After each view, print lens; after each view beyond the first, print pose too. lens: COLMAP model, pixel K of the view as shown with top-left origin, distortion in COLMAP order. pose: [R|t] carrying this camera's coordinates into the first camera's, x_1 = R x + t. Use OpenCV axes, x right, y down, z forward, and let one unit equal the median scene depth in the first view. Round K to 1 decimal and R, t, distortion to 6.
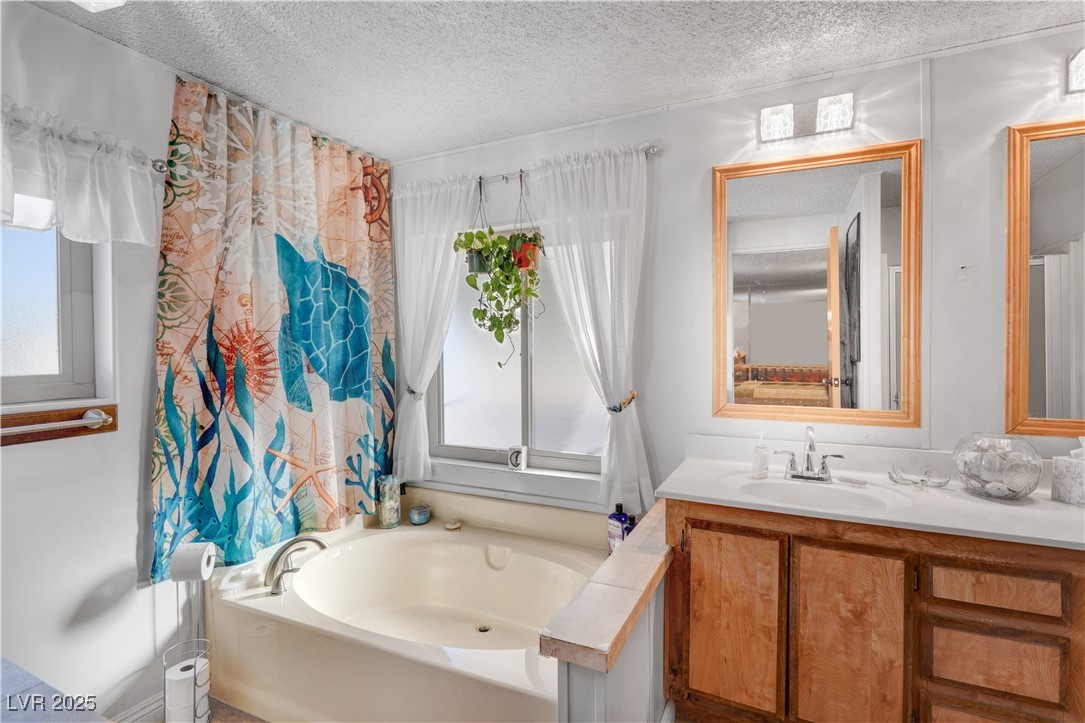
lens RADIAL K [[525.5, 0, 542.0], [0, 525.5, 350.0], [0, 0, 1]] dist [-0.001884, 0.001314]
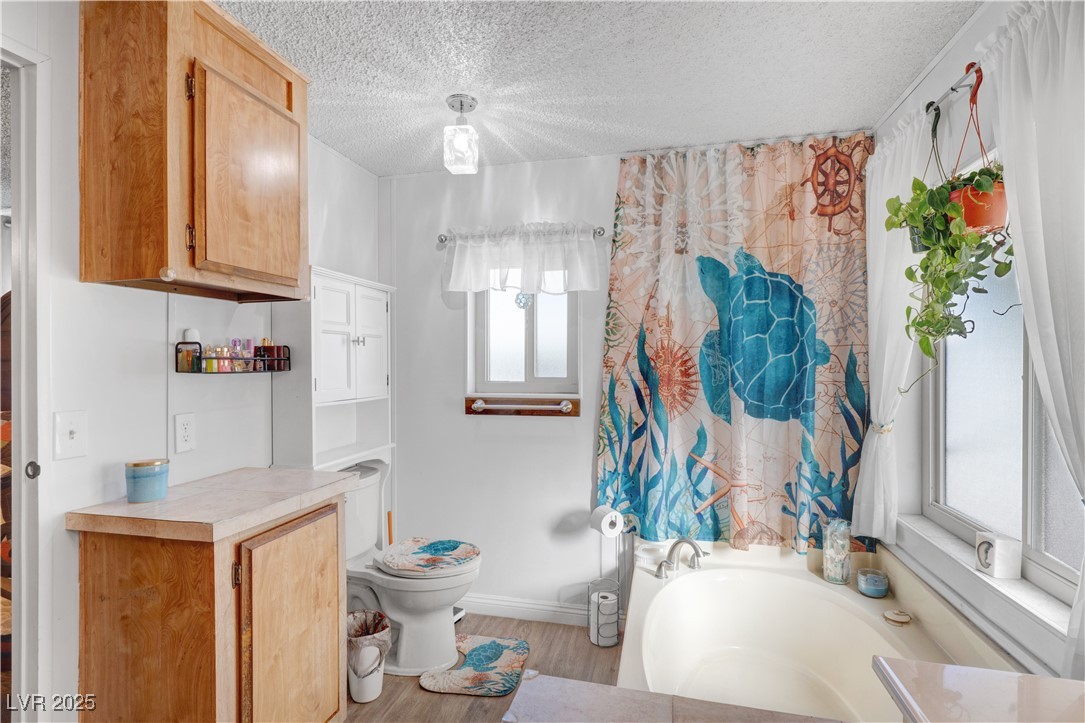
lens RADIAL K [[525.5, 0, 542.8], [0, 525.5, 364.6], [0, 0, 1]] dist [-0.001884, 0.001314]
pose [[0.201898, 0.015106, -0.979290, 0.503114], [-0.009000, 0.999867, 0.013568, -0.011213], [0.979365, 0.006074, 0.202007, 0.465000]]
